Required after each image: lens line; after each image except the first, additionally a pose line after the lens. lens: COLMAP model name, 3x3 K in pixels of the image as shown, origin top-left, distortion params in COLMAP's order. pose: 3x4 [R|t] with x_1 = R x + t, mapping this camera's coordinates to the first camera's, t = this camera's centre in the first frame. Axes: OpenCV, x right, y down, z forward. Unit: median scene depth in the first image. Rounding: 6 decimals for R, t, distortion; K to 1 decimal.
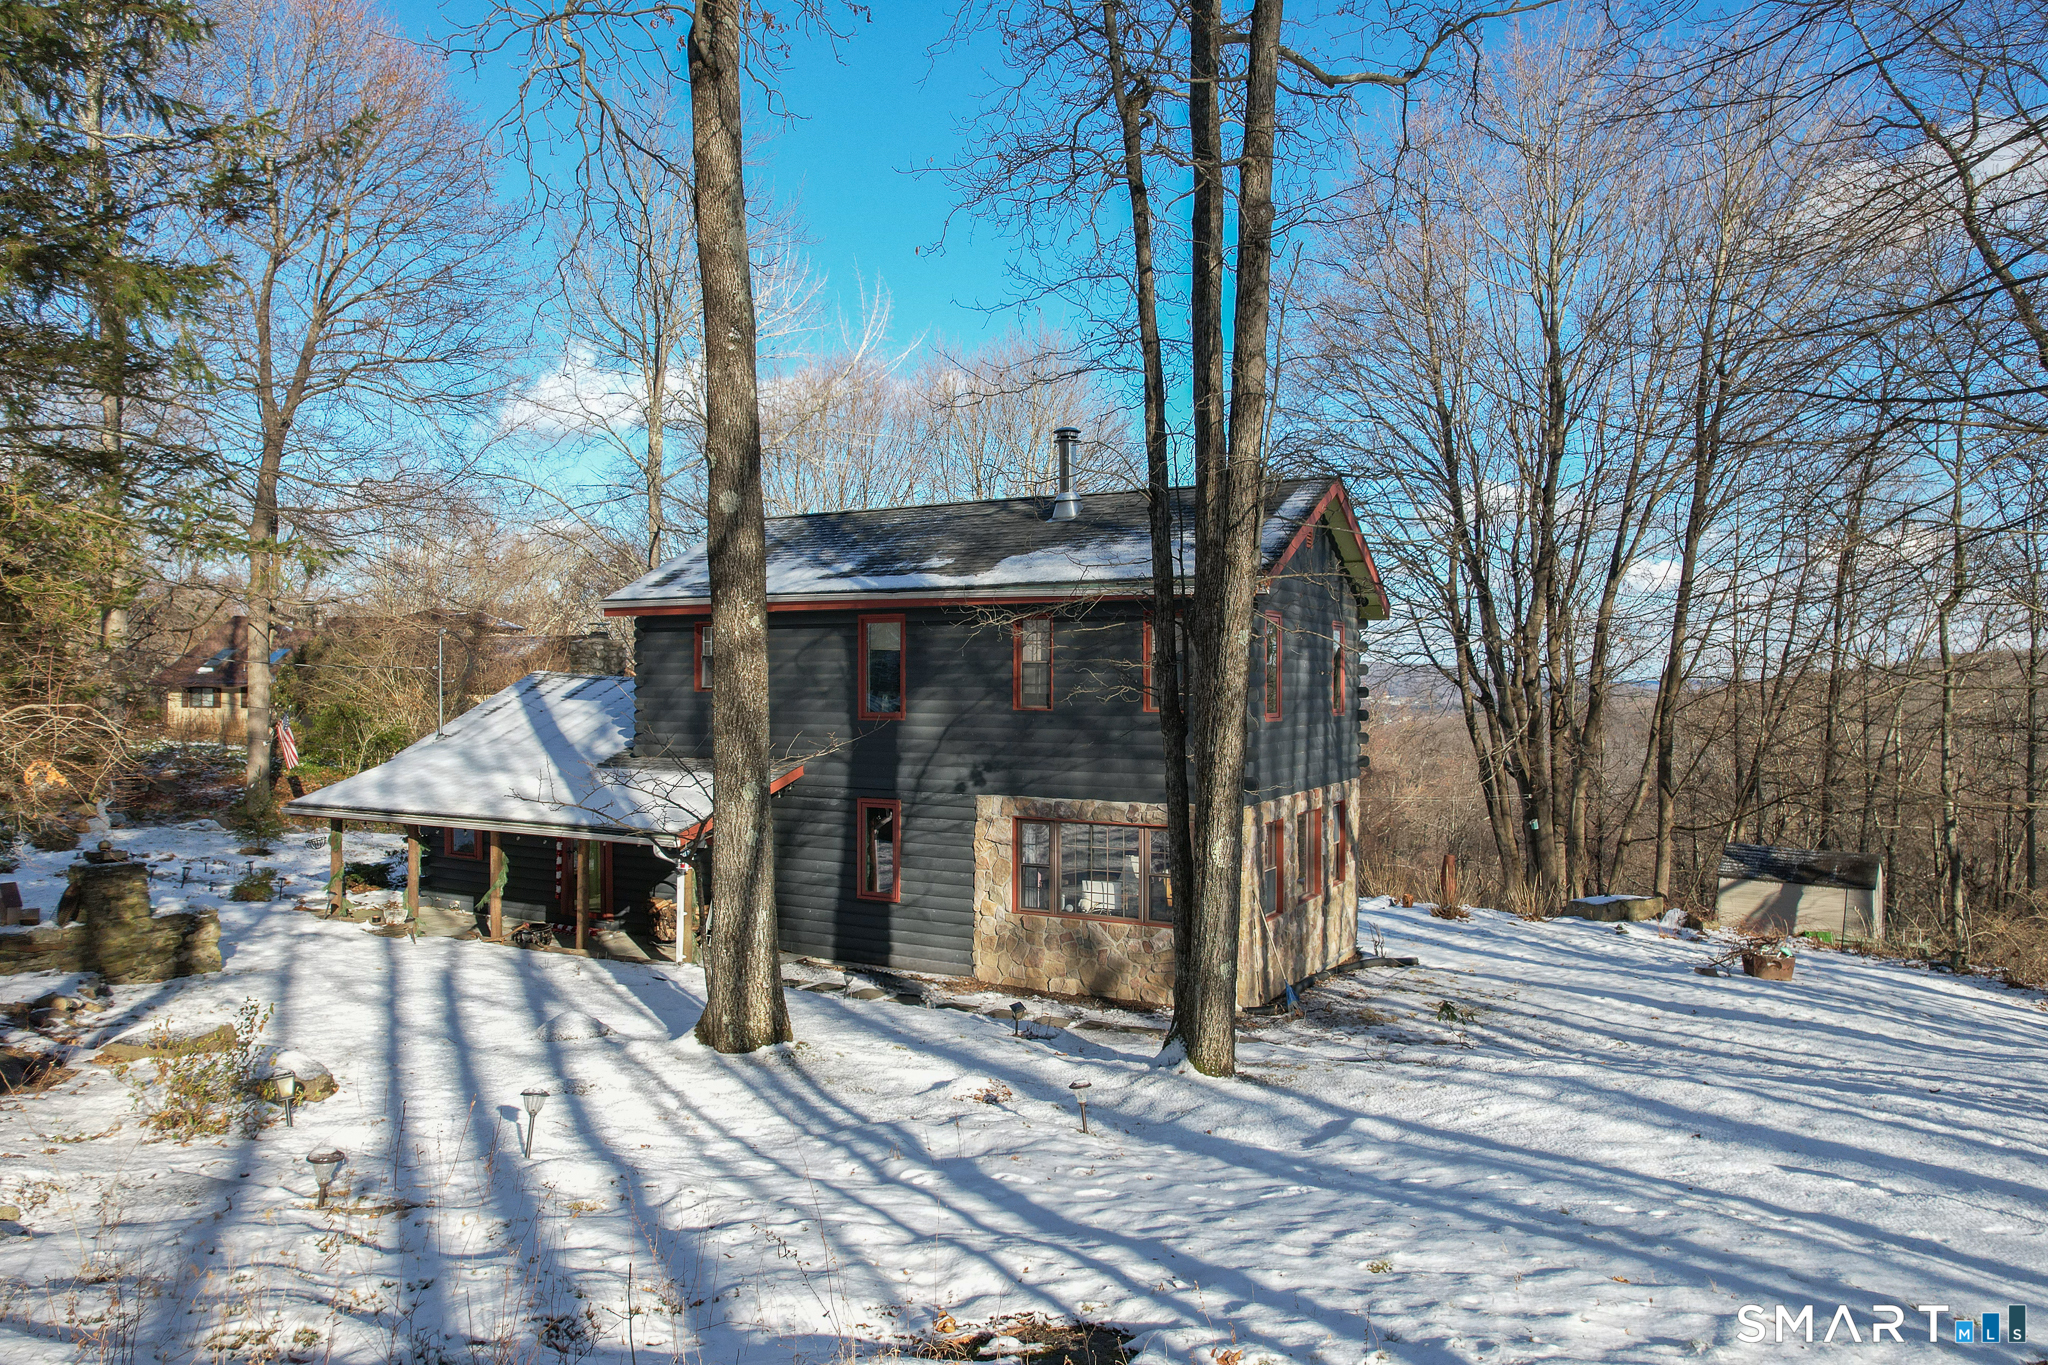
lens RADIAL K [[1402.8, 0, 1024.0], [0, 1402.8, 682.5], [0, 0, 1]] dist [-0.052379, 0.059894]
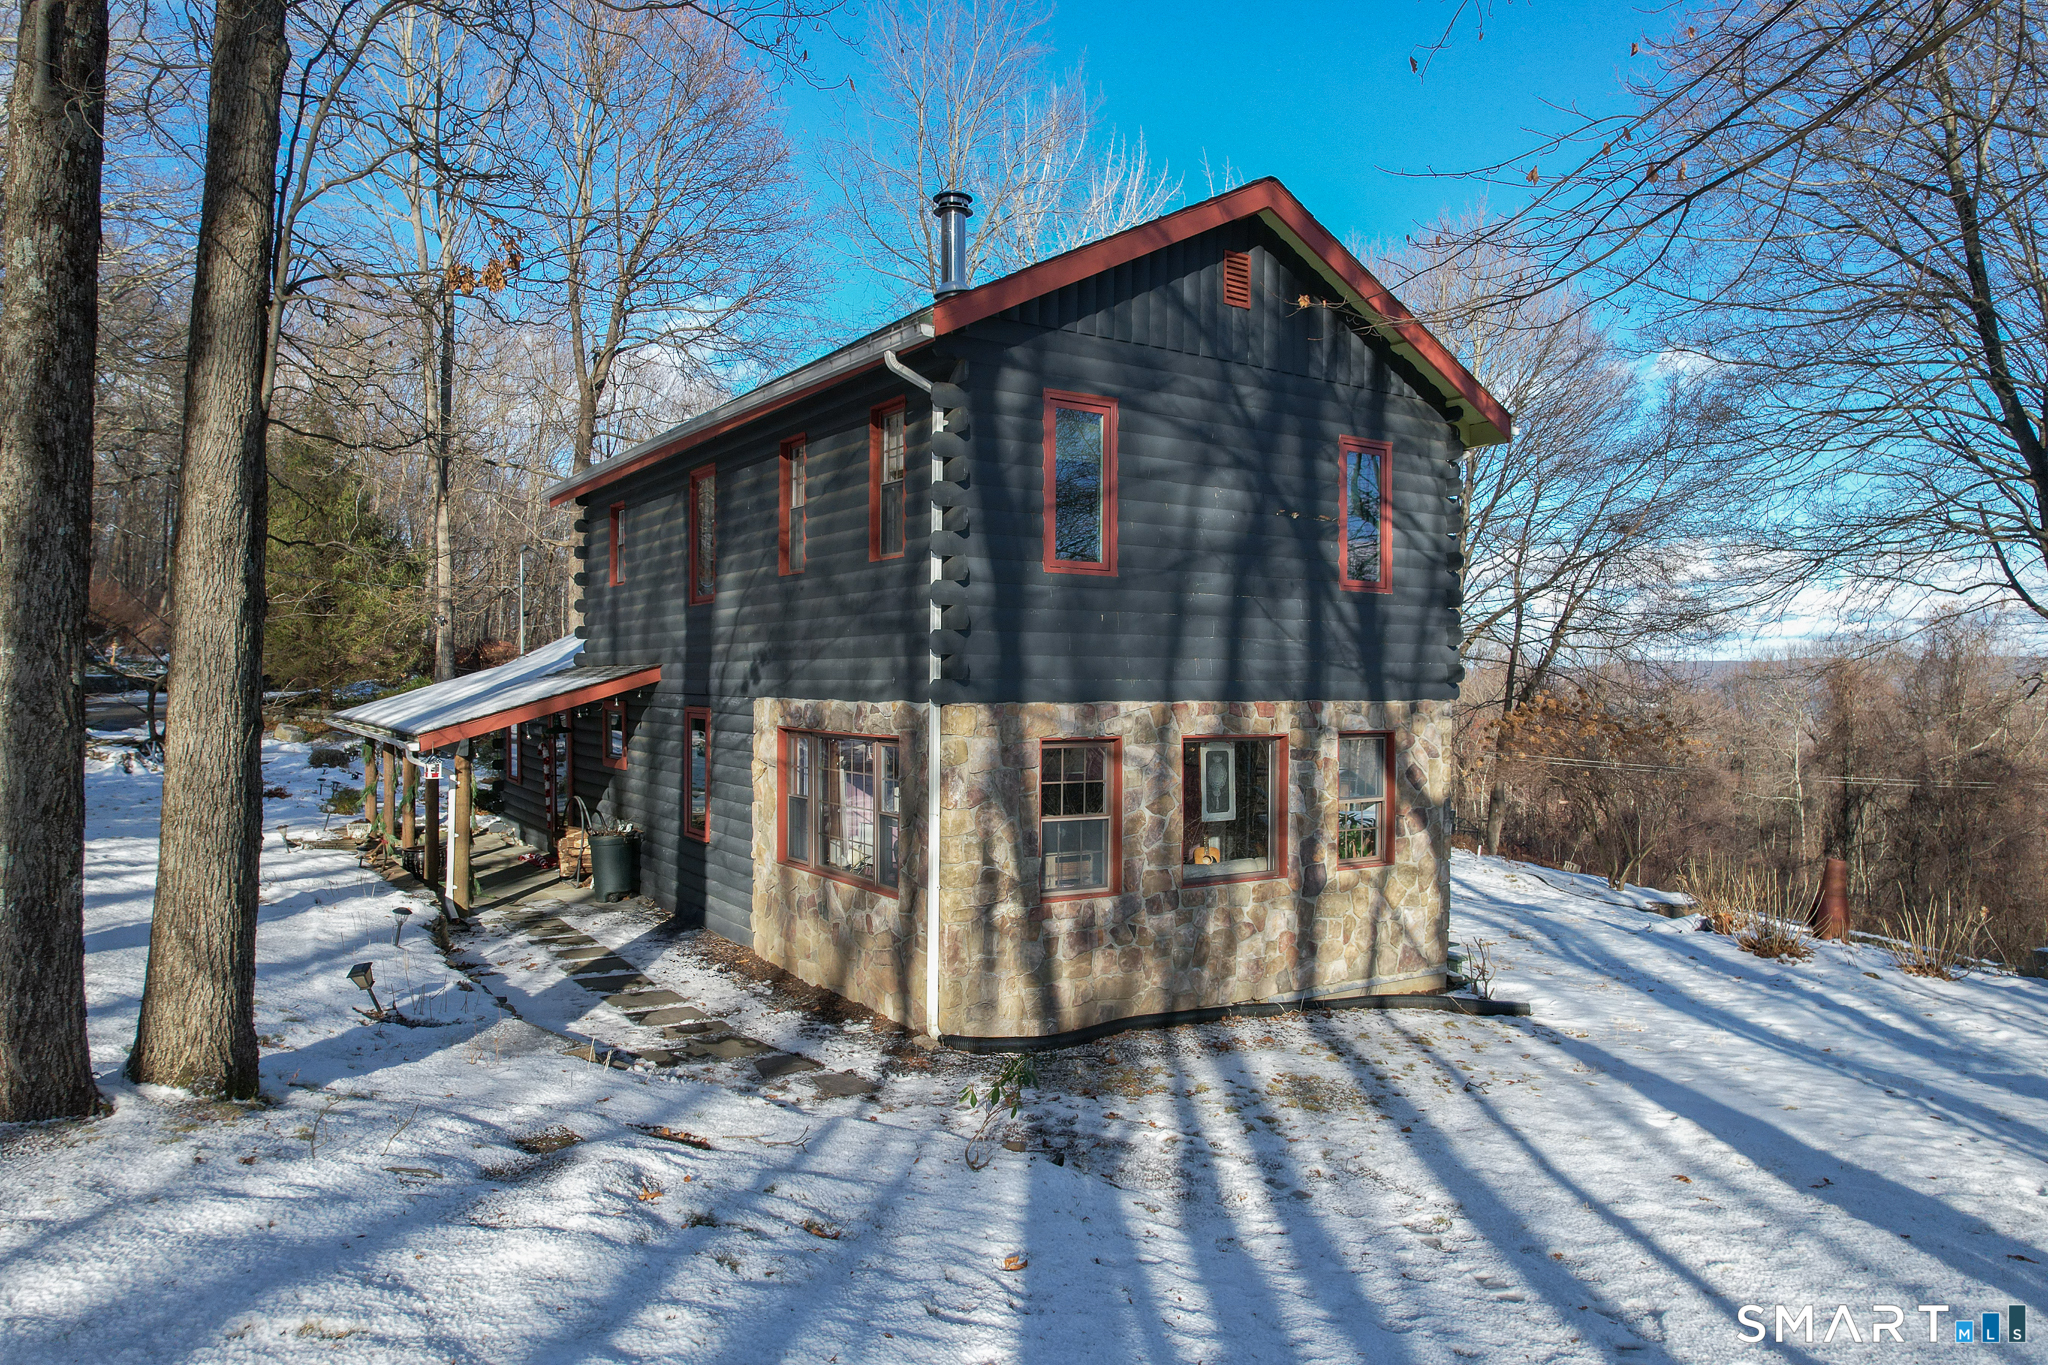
lens RADIAL K [[1402.8, 0, 1024.0], [0, 1402.8, 682.5], [0, 0, 1]] dist [-0.052379, 0.059894]
pose [[0.862272, 0.001407, -0.506444, 0.441305], [-0.002208, 0.999997, -0.000982, 0.070861], [0.506441, 0.001965, 0.862272, 0.433886]]
